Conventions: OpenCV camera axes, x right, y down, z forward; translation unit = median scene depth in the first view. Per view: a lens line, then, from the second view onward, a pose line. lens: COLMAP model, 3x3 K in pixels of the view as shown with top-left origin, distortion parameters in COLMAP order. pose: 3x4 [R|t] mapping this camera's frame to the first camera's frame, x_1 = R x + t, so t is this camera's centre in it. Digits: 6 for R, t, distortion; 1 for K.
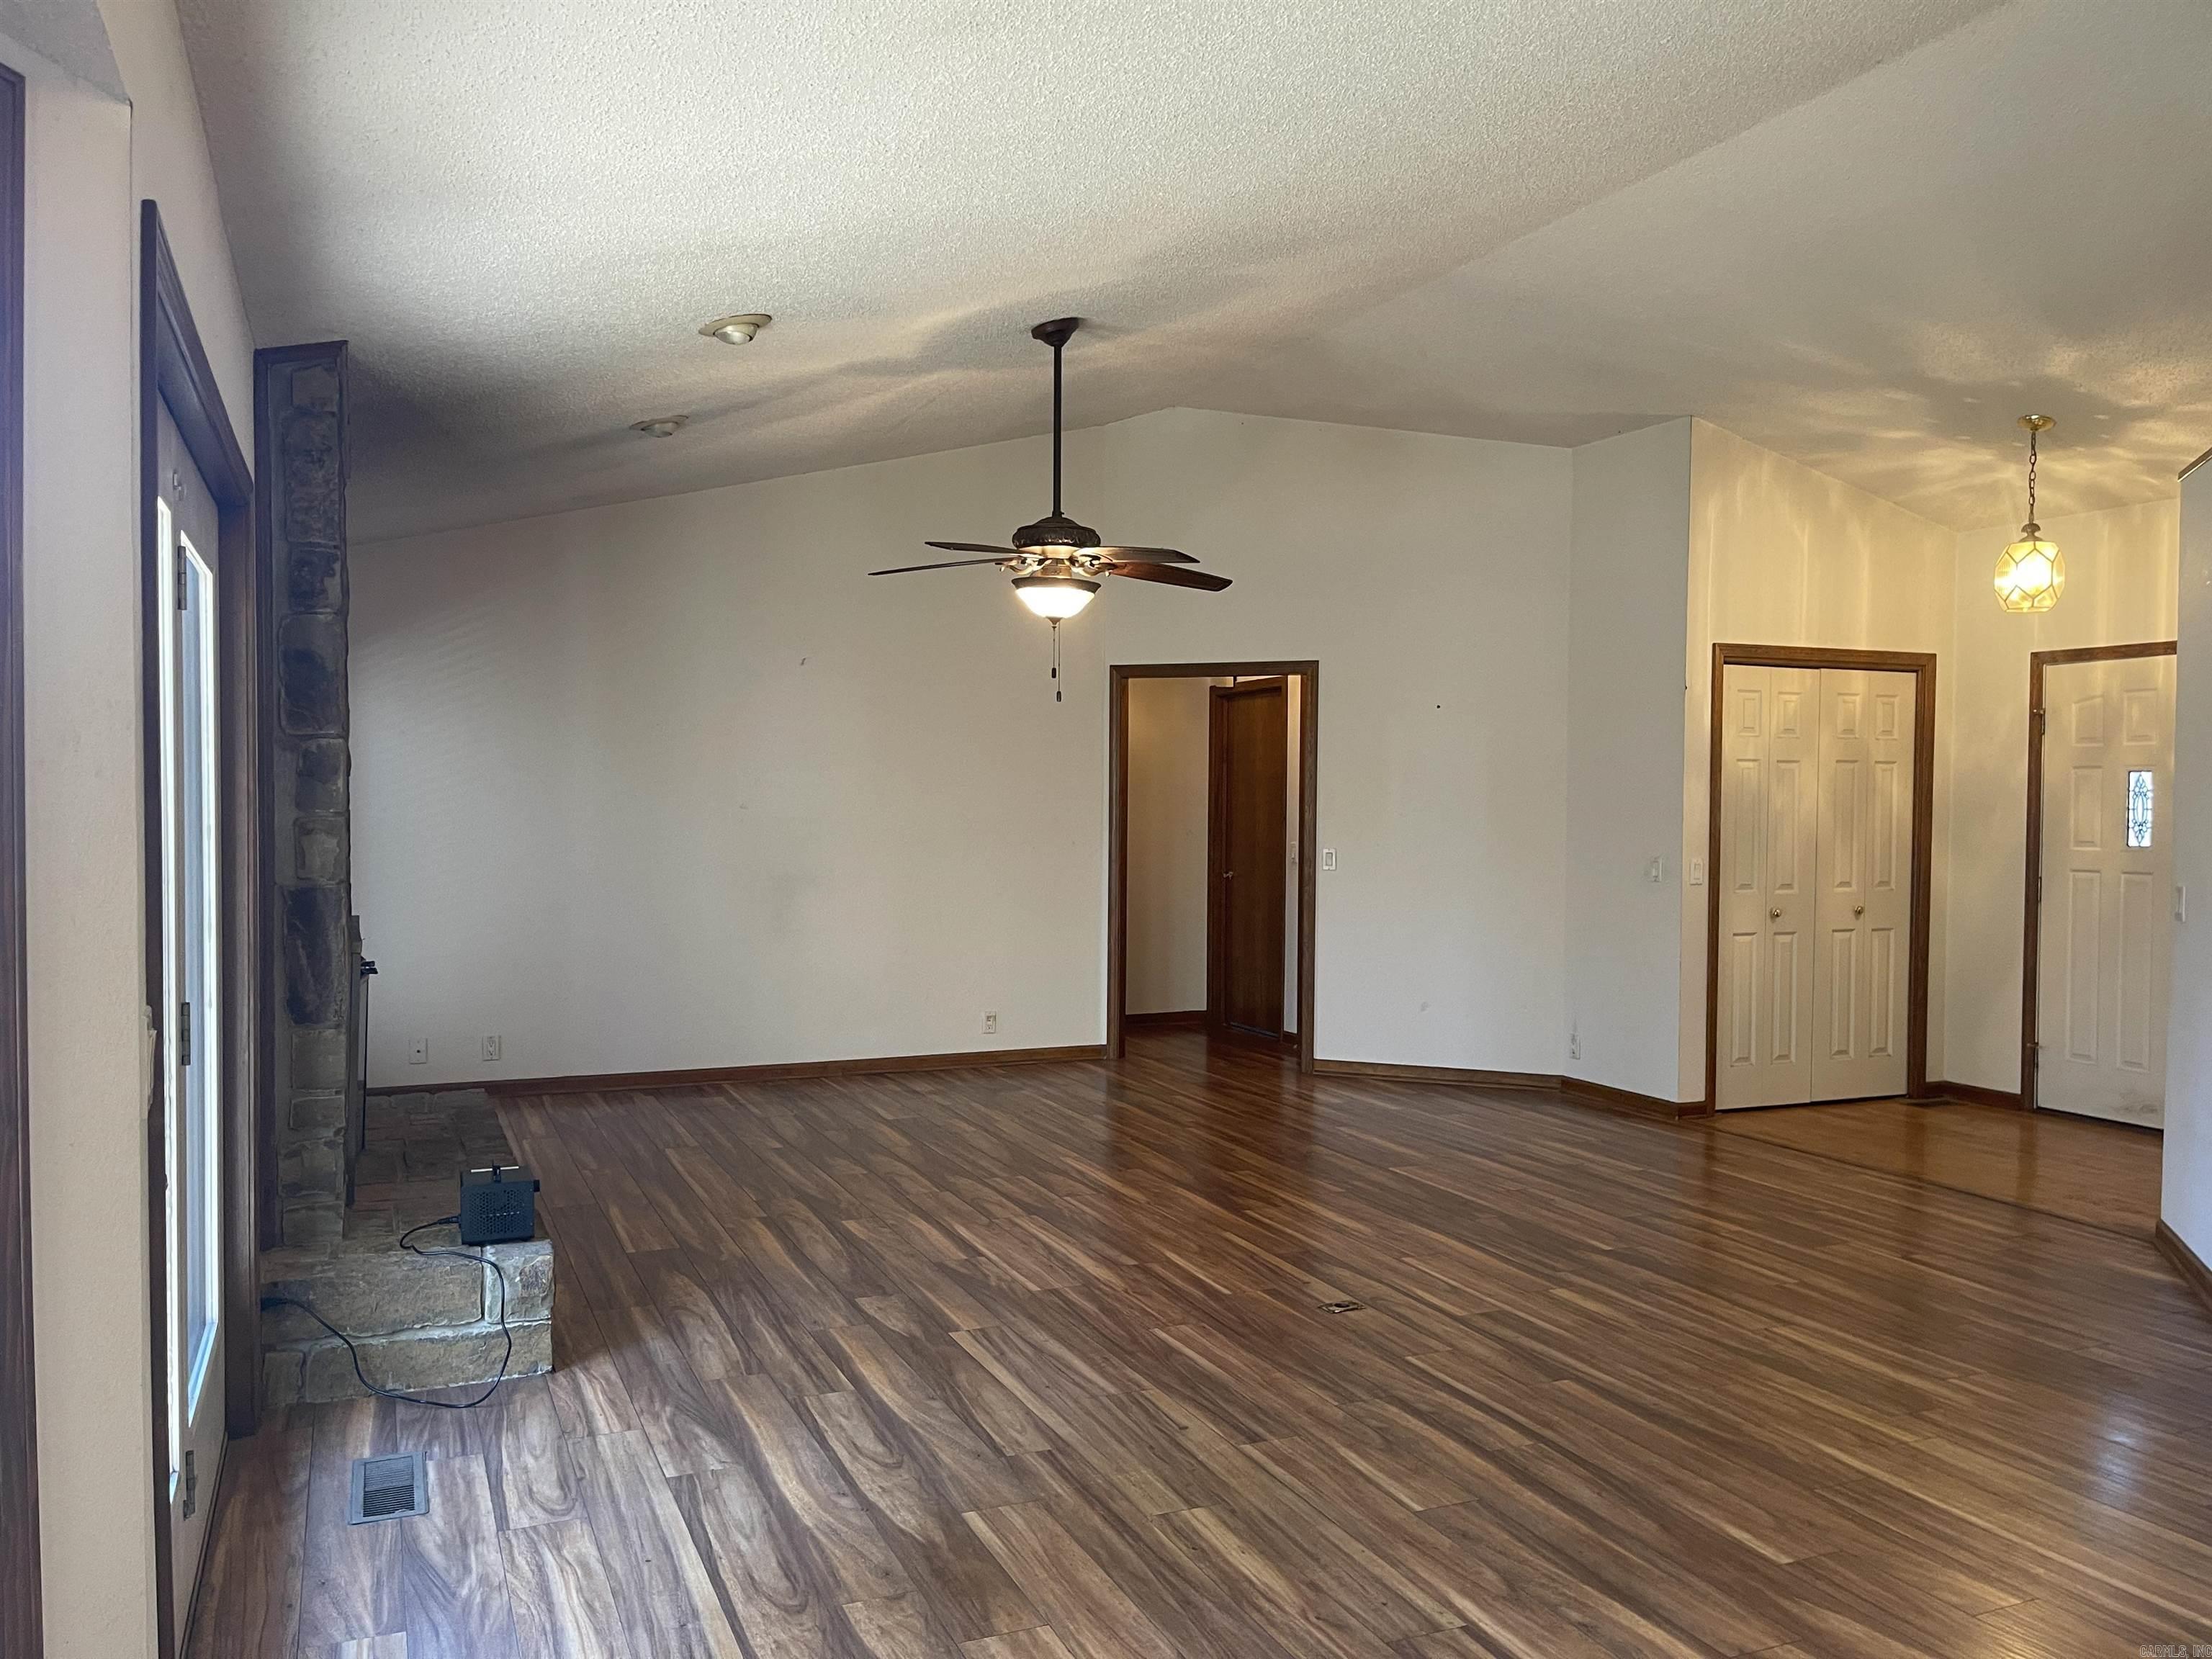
lens RADIAL K [[1635.5, 0, 1103.3], [0, 1635.5, 834.4], [0, 0, 1]] dist [0.001662, 0.001818]
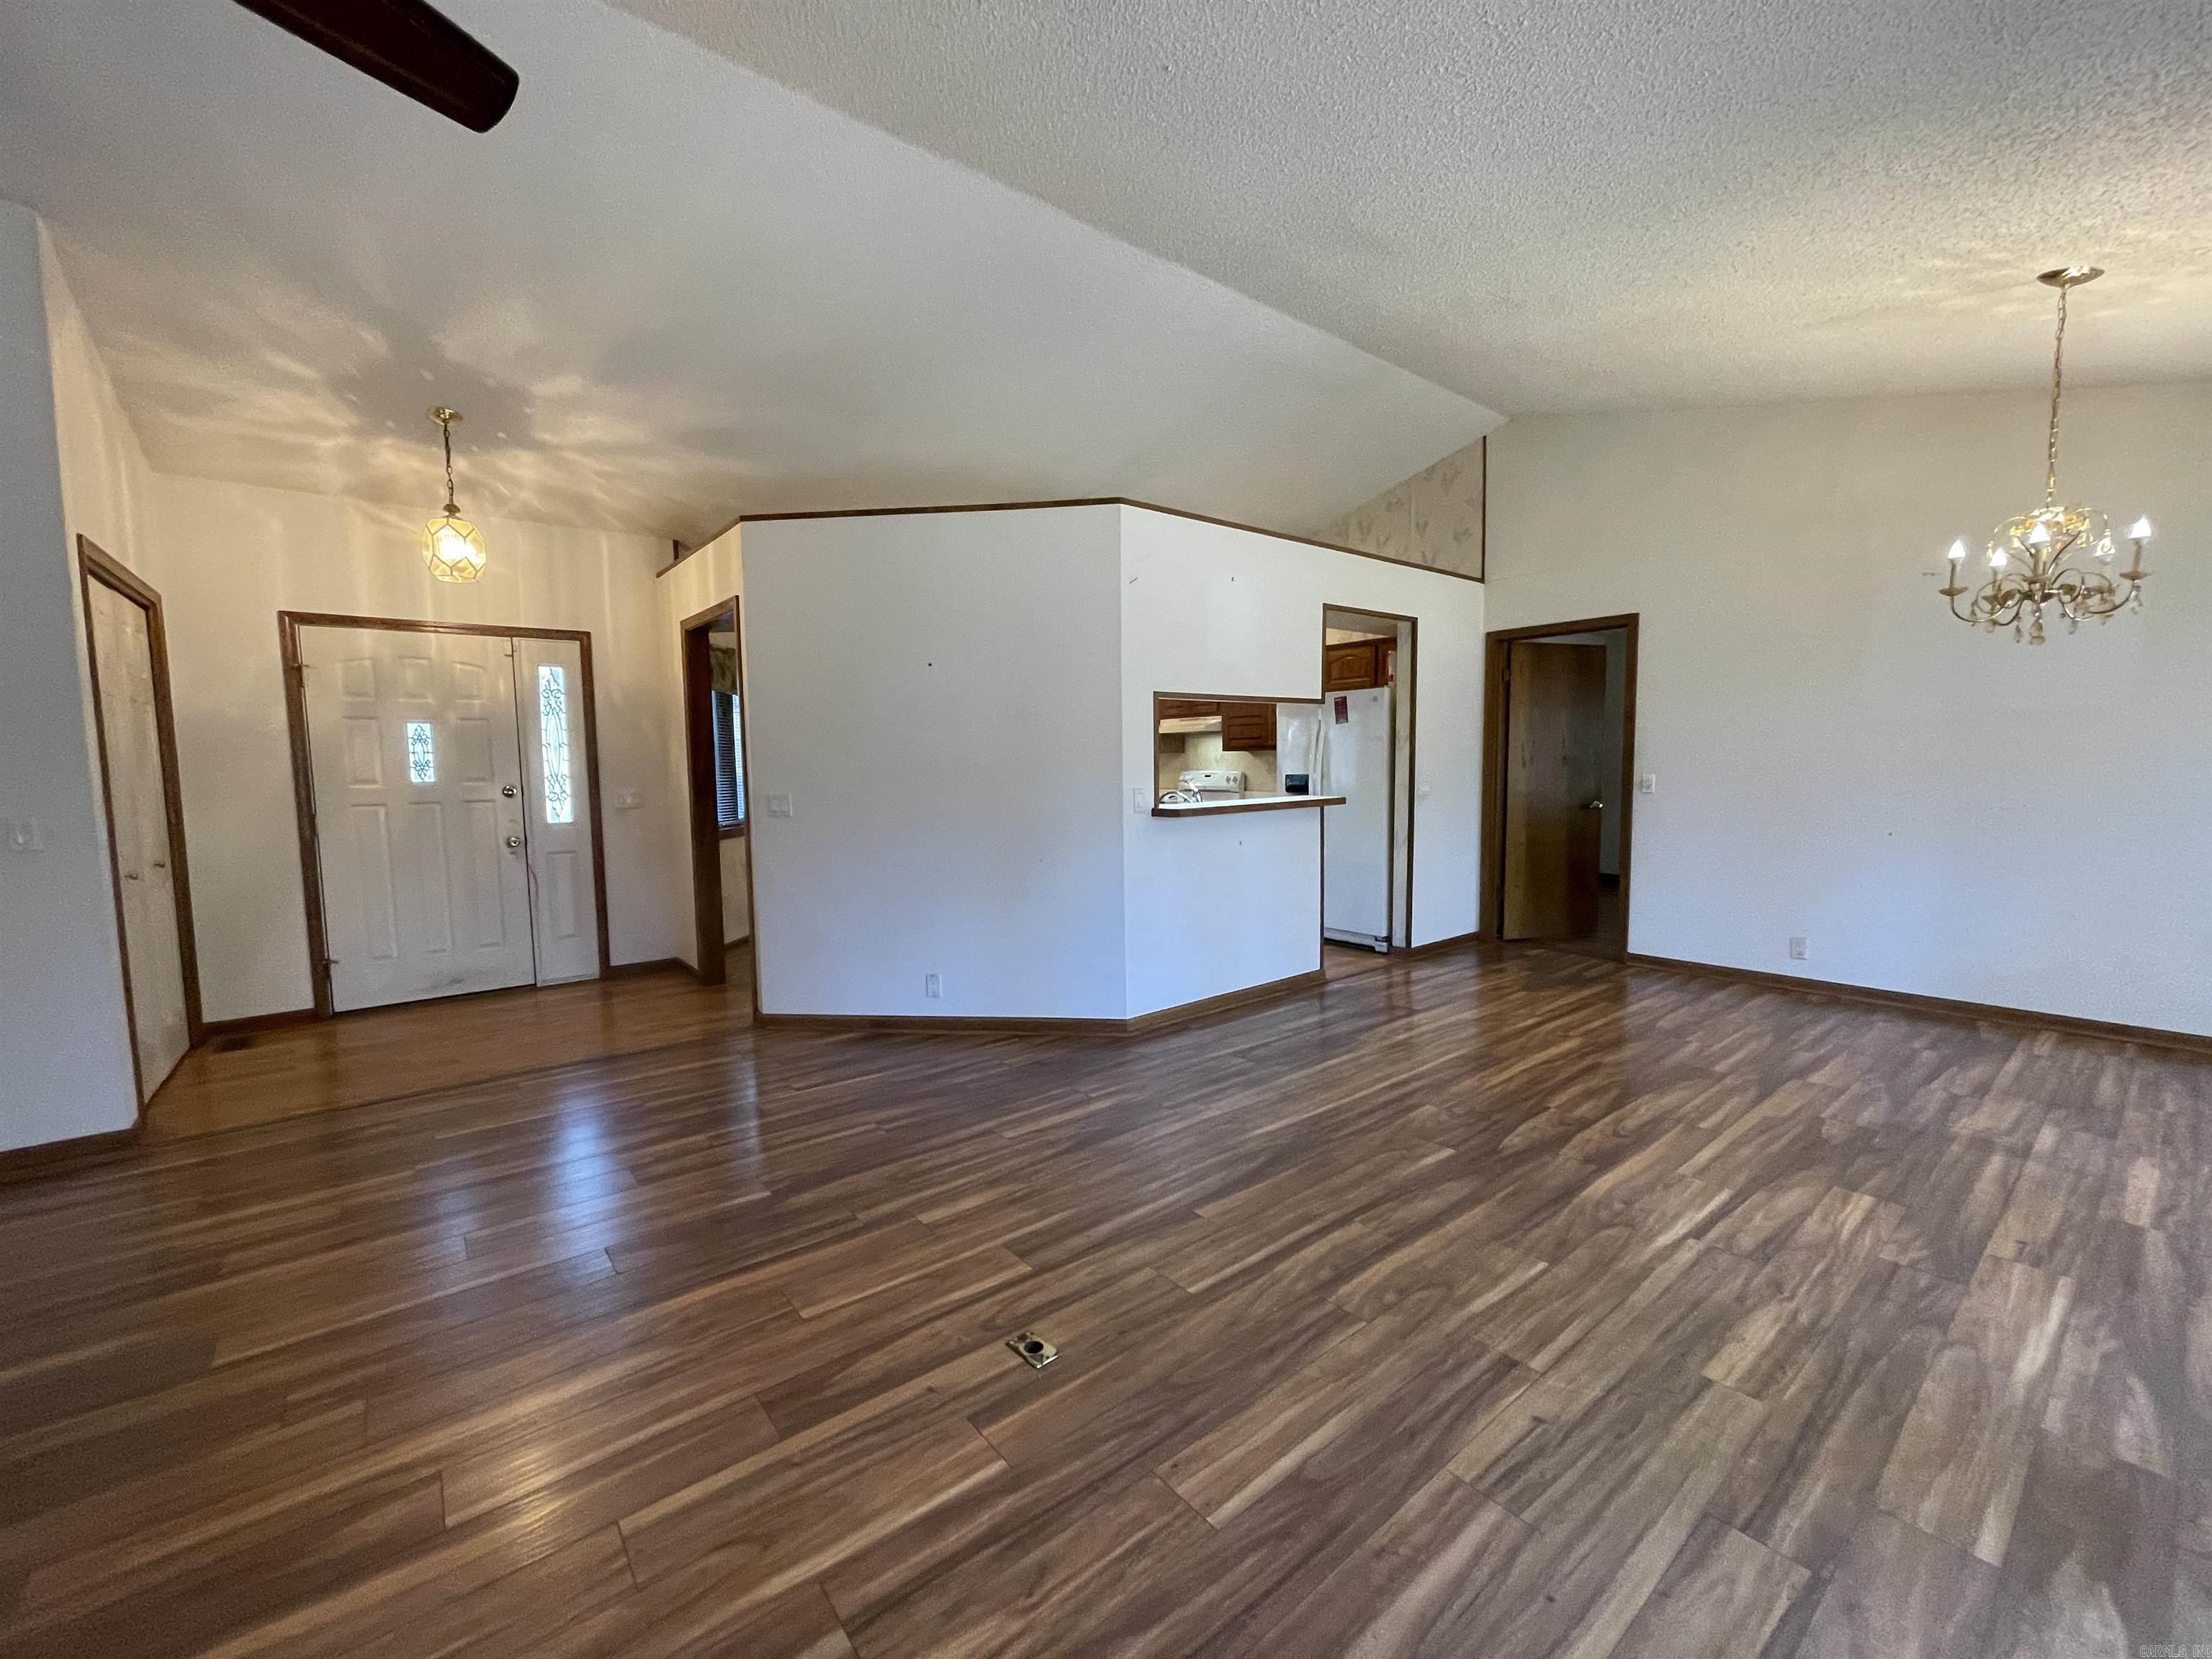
lens RADIAL K [[884.2, 0, 1098.4], [0, 884.2, 824.8], [0, 0, 1]] dist [-0.002827, 0.000585]
pose [[-0.249588, -0.073083, 0.965590, -0.282068], [0.032991, 0.995927, 0.083907, 0.000538], [-0.967790, 0.052798, -0.246161, 1.161523]]
